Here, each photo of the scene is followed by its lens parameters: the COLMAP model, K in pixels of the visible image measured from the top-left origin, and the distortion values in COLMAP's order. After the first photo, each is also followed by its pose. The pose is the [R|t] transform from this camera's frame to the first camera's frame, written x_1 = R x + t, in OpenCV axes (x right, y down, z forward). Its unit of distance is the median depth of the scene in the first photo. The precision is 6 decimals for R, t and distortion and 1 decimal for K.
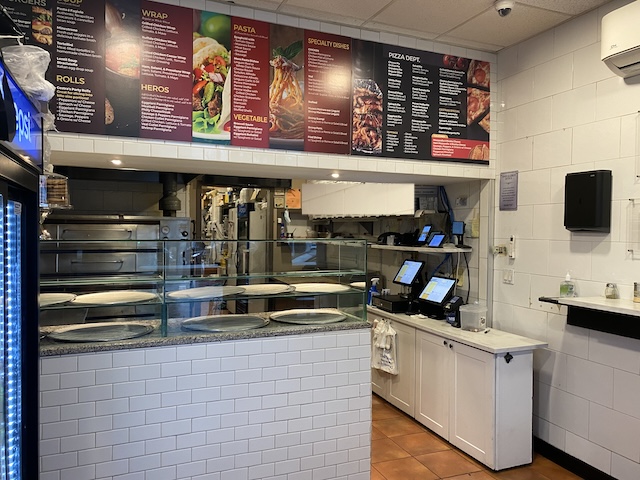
lens RADIAL K [[494.0, 0, 321.0], [0, 494.0, 238.5], [0, 0, 1]] dist [0.008424, -0.005435]
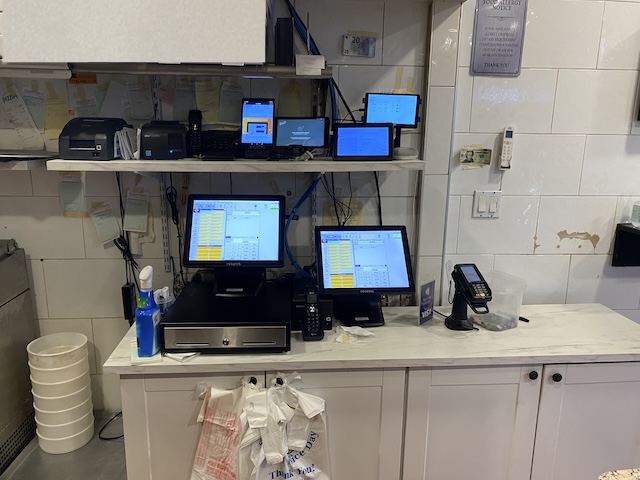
lens RADIAL K [[494.0, 0, 317.2], [0, 494.0, 239.6], [0, 0, 1]] dist [0.008424, -0.005435]
pose [[0.302825, -0.207288, 0.930230, -0.188006], [0.012376, 0.976833, 0.213644, -0.003496], [-0.952966, -0.053185, 0.298375, 1.036018]]
